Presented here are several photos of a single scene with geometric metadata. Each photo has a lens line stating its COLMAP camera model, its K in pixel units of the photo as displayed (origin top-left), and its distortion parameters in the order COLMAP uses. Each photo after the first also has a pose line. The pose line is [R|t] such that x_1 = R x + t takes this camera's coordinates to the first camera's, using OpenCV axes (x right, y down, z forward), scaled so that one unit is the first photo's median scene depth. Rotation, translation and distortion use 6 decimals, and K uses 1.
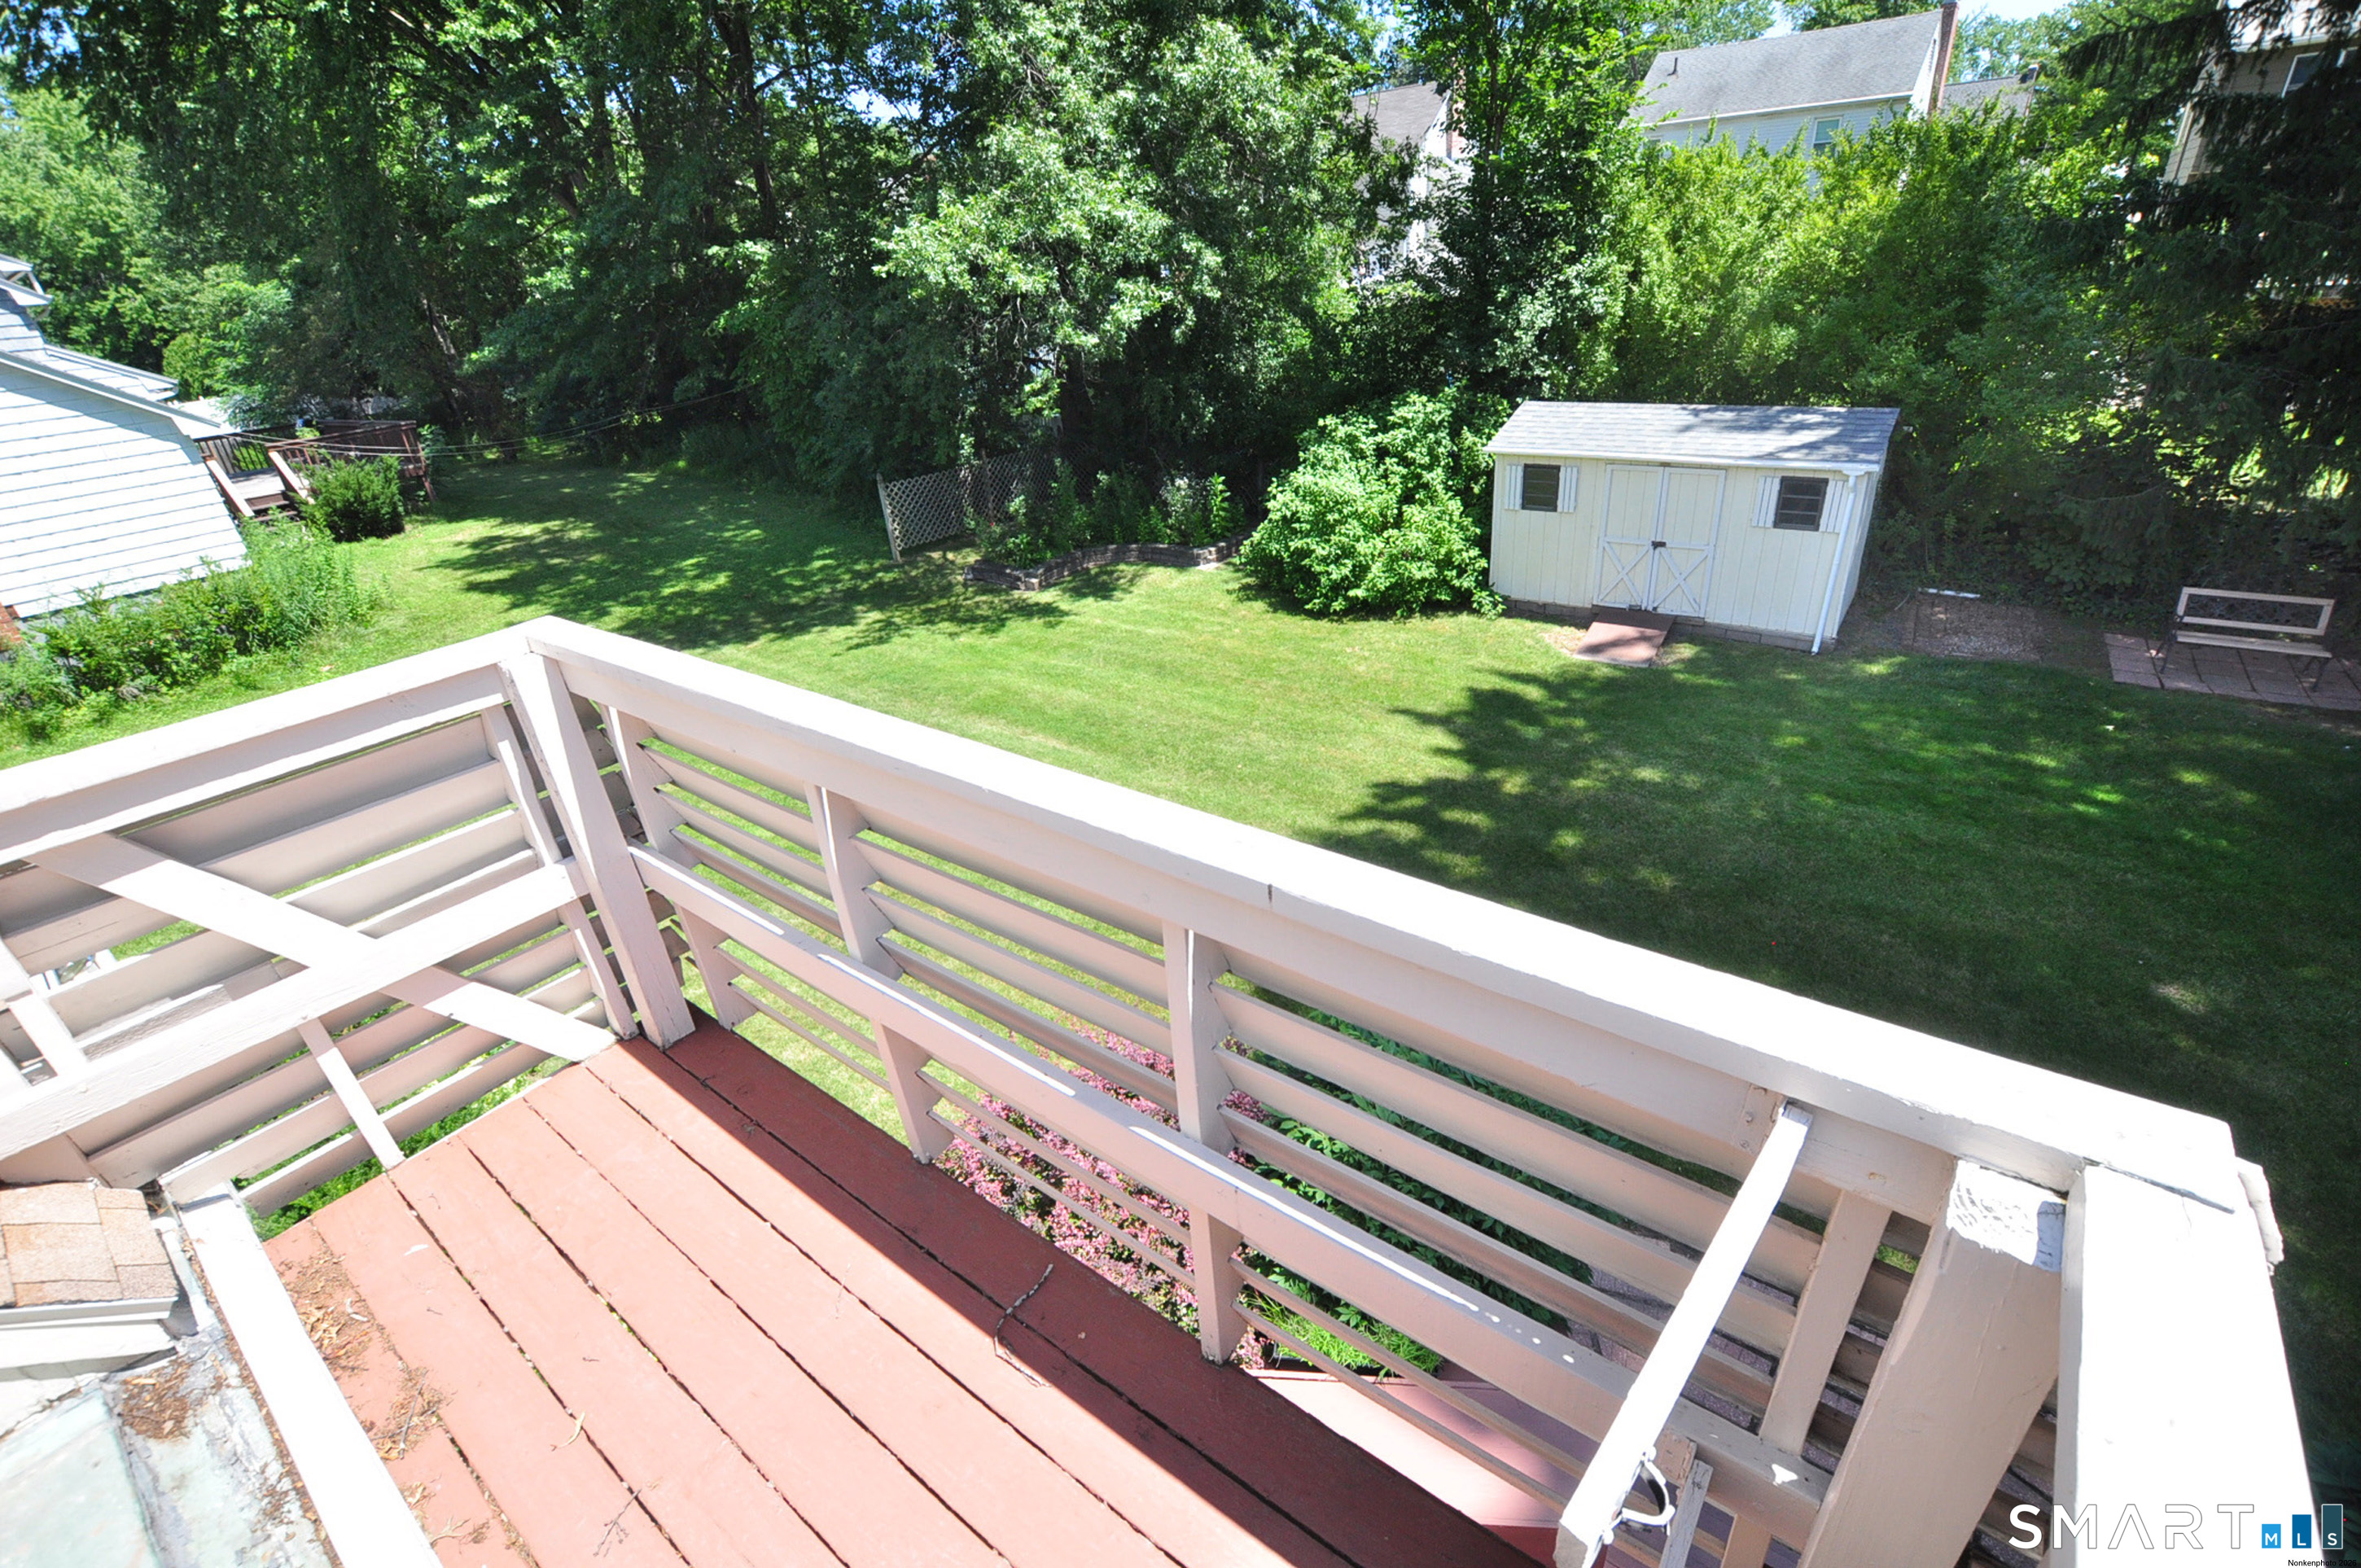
lens RADIAL K [[1035.5, 0, 1170.4], [0, 1035.5, 779.8], [0, 0, 1]] dist [-0.028108, -0.000569]
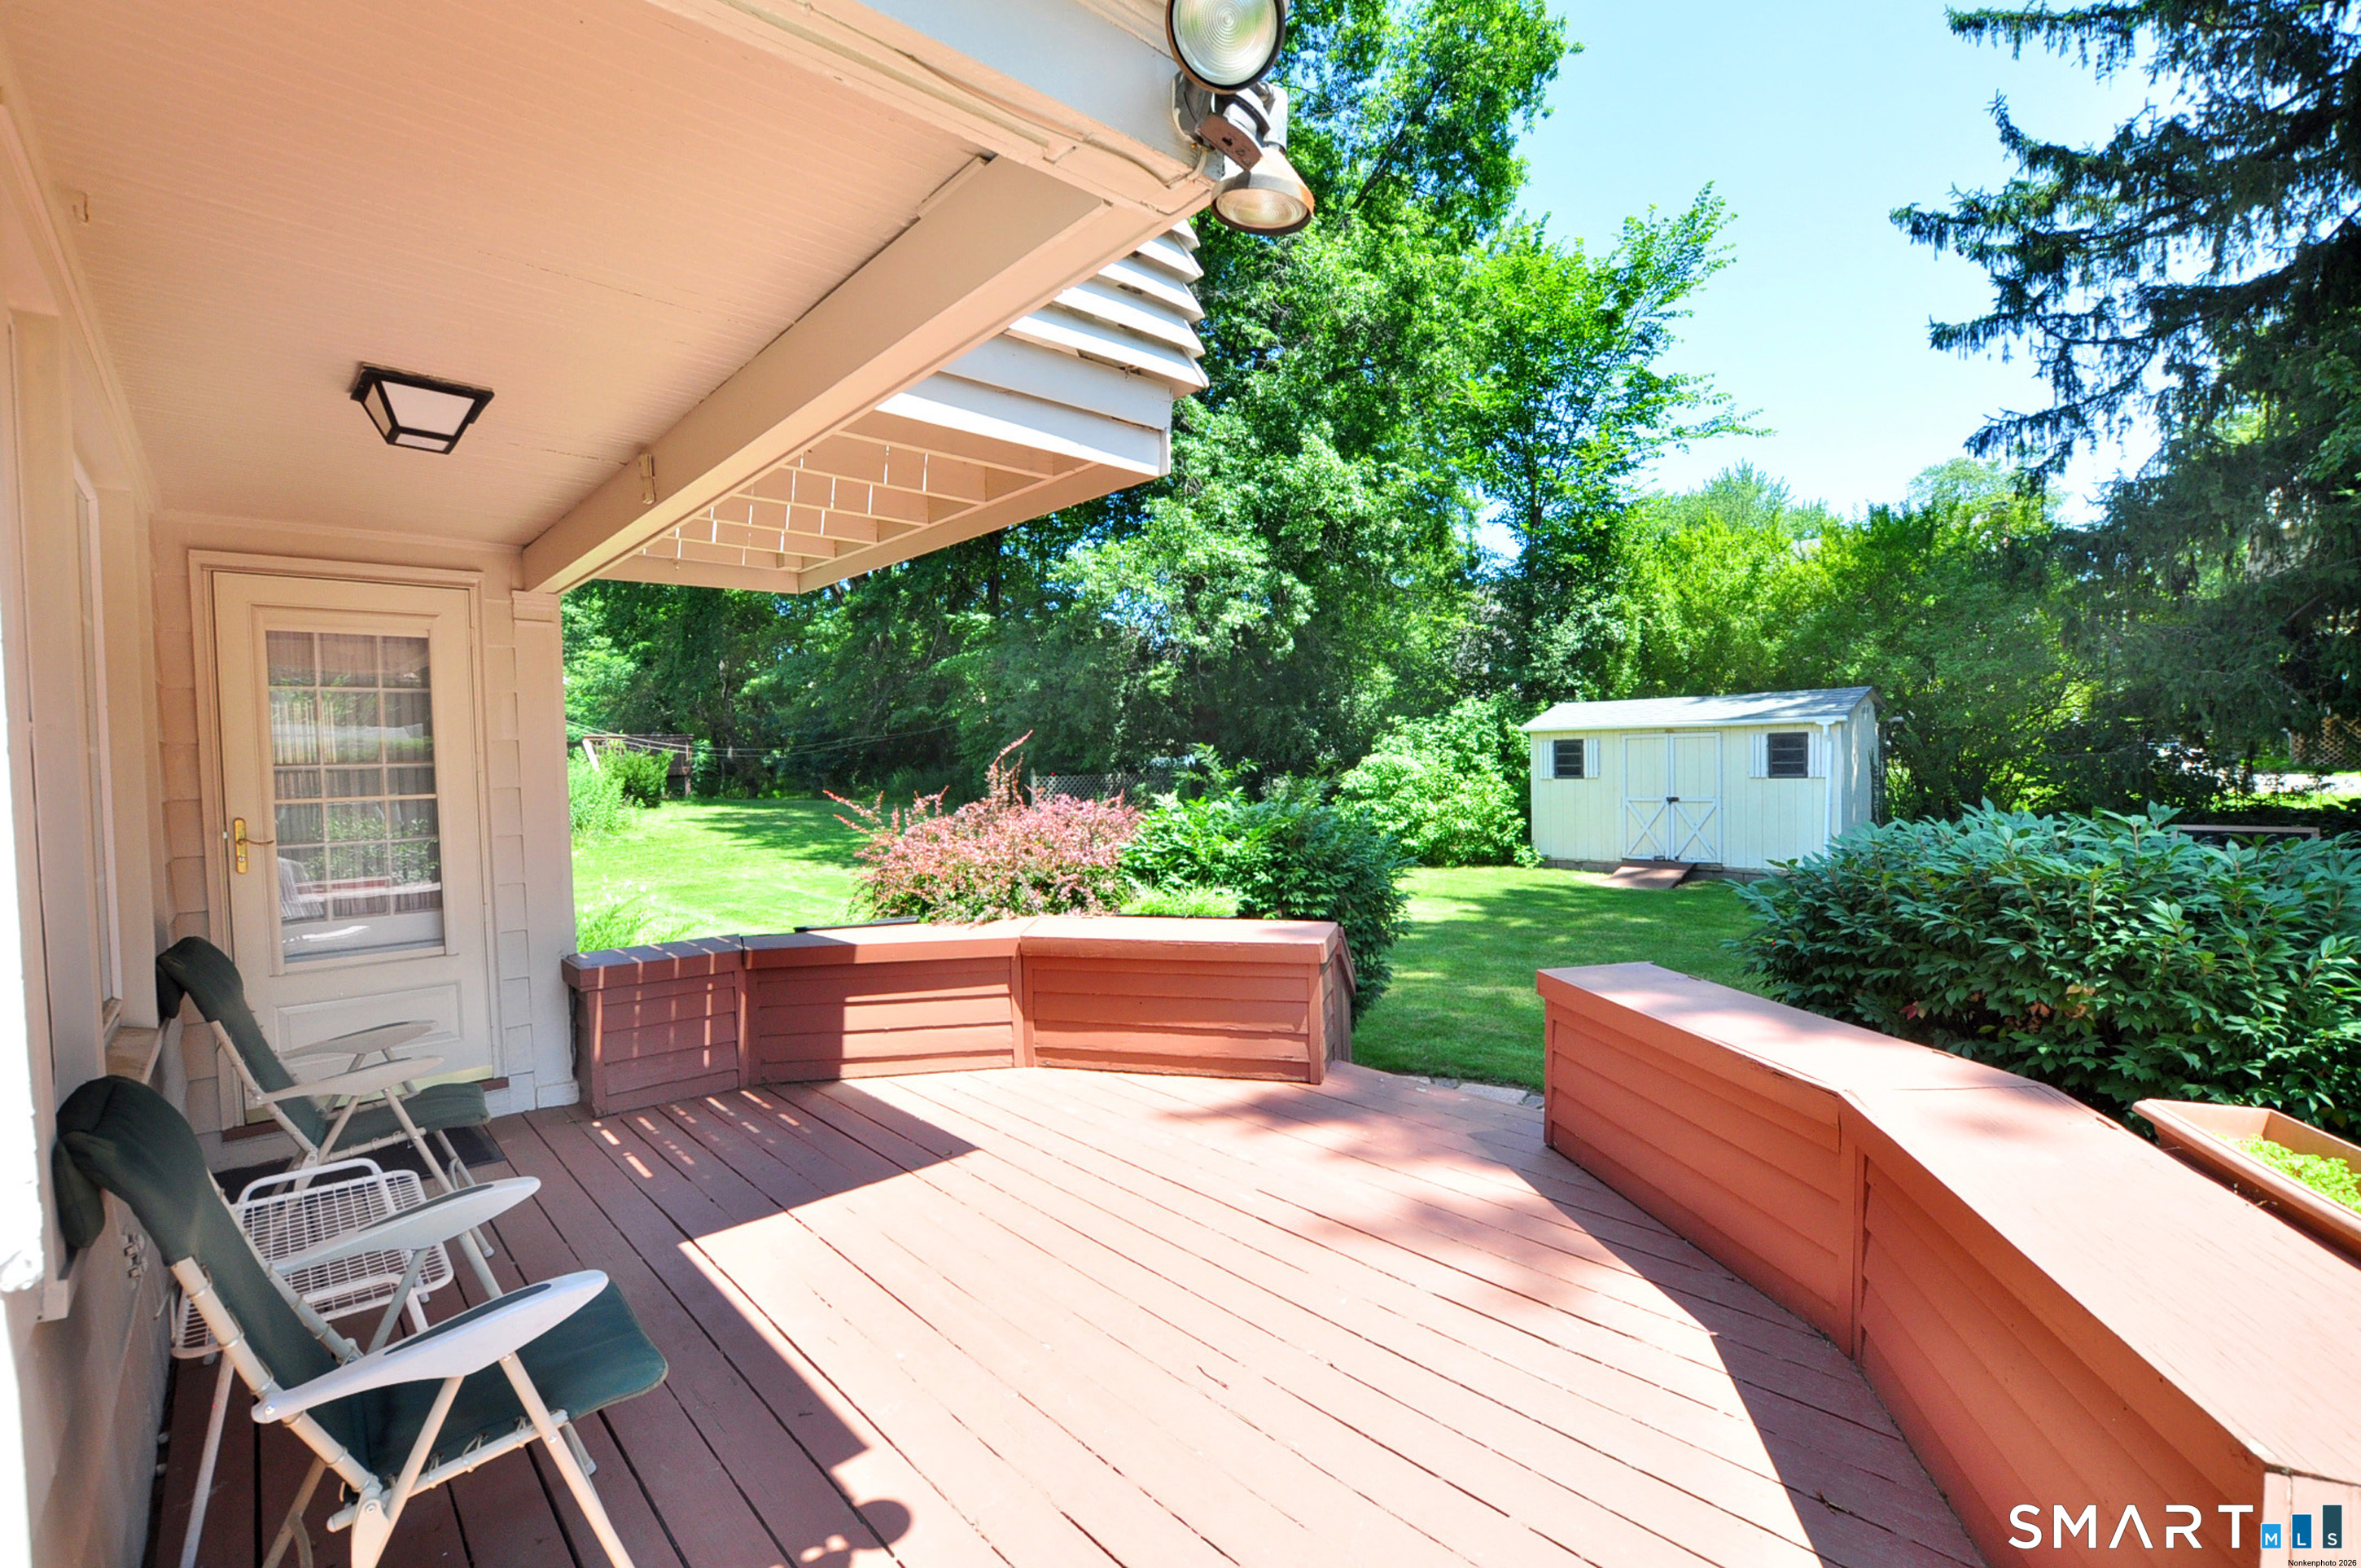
lens RADIAL K [[1035.5, 0, 1182.2], [0, 1035.5, 798.9], [0, 0, 1]] dist [-0.028108, -0.000569]
pose [[0.984648, 0.063315, -0.162663, 0.116854], [-0.126158, 0.902174, -0.412512, 0.281854], [0.120632, 0.426700, 0.896312, -0.074692]]
